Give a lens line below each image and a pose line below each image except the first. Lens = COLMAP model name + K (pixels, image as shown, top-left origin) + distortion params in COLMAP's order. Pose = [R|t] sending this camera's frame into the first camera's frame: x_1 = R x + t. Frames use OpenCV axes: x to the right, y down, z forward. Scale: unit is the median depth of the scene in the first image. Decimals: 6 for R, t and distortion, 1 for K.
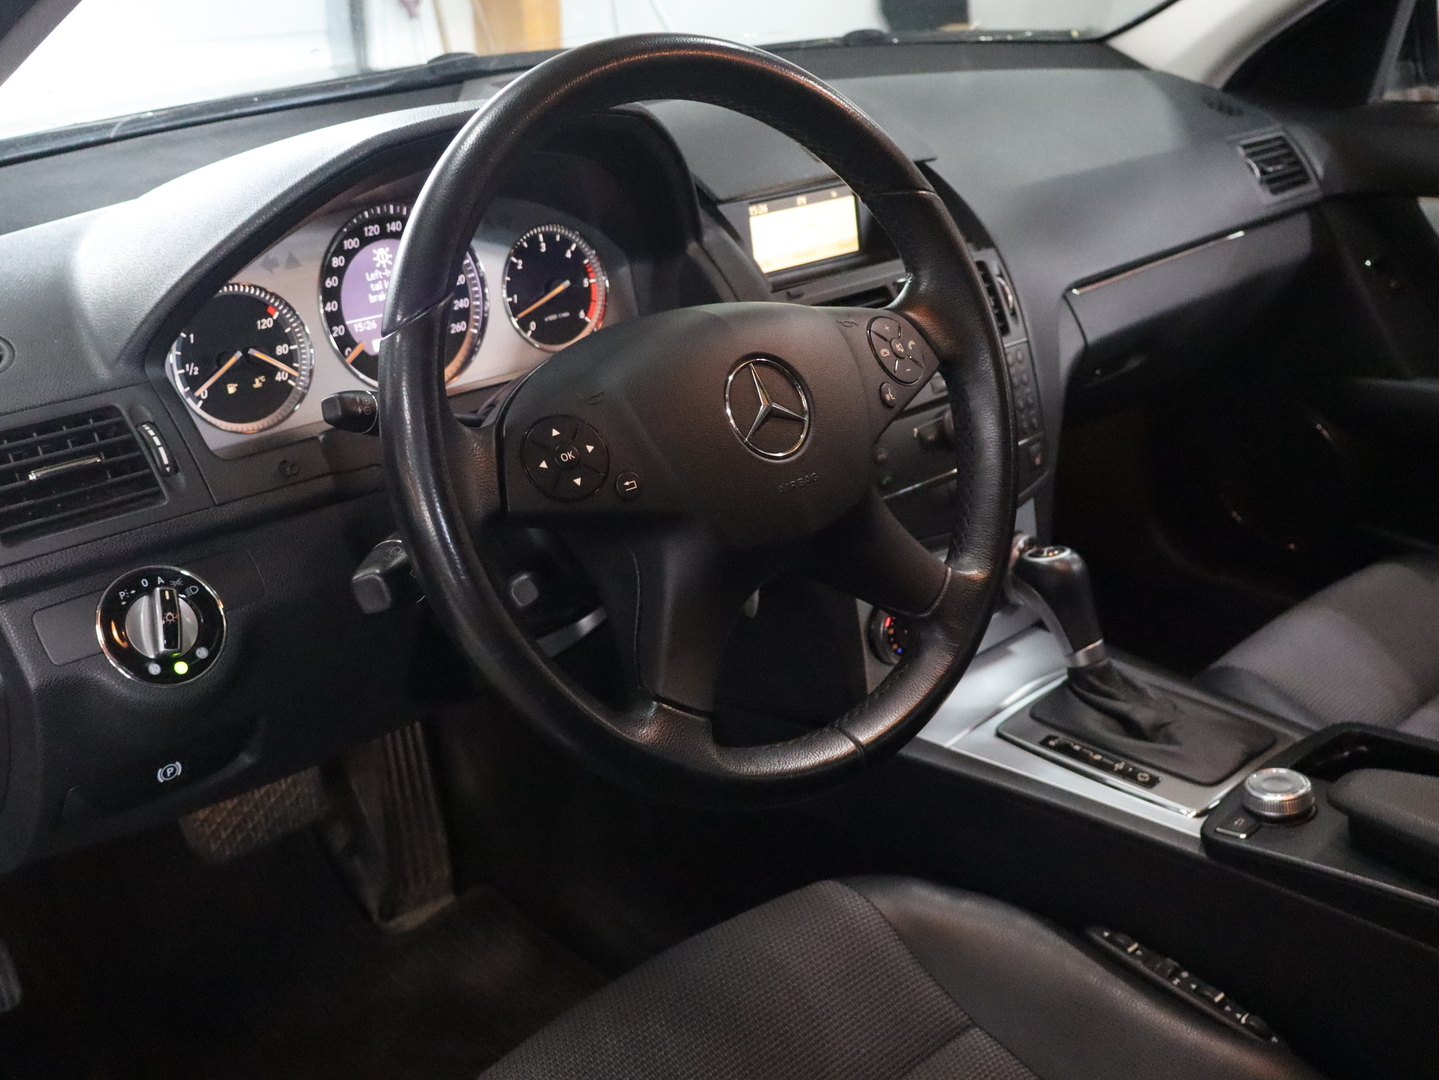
lens RADIAL K [[1579.0, 0, 723.9], [0, 1579.0, 545.0], [0, 0, 1]] dist [-0.008183, 0.000000]
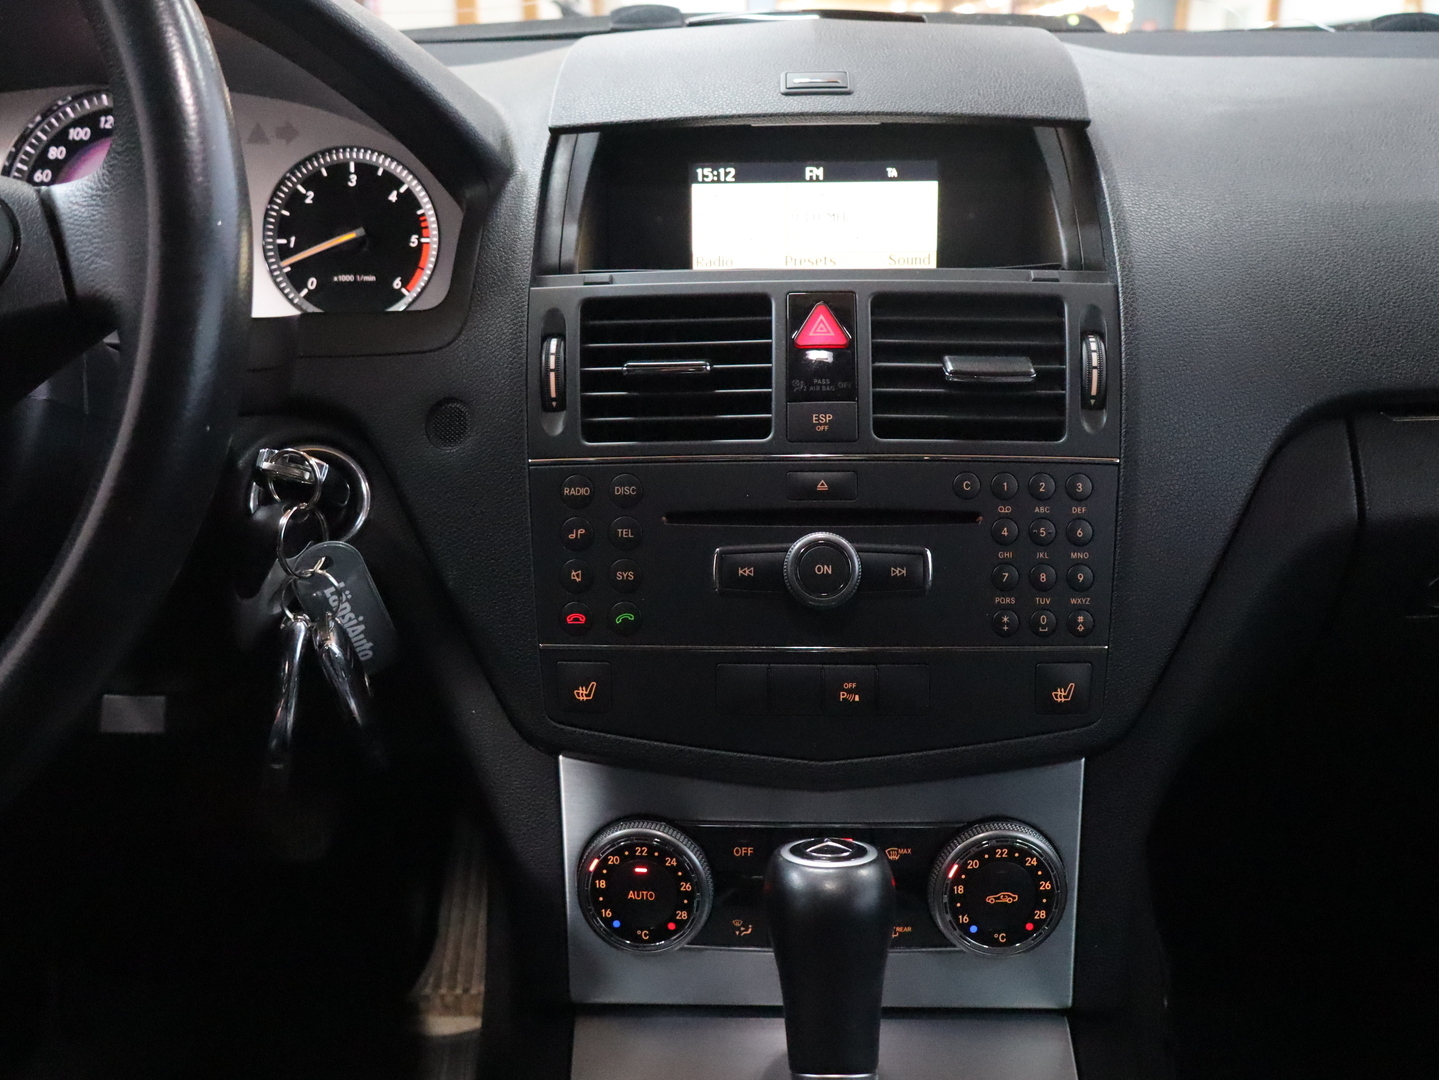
lens RADIAL K [[1314.3, 0, 723.1], [0, 1314.3, 545.0], [0, 0, 1]] dist [-0.005462, 0.000000]
pose [[0.696581, 0.225480, -0.681127, 0.462098], [-0.281521, 0.959099, 0.029591, -0.094979], [0.659940, 0.171139, 0.731567, 0.709324]]
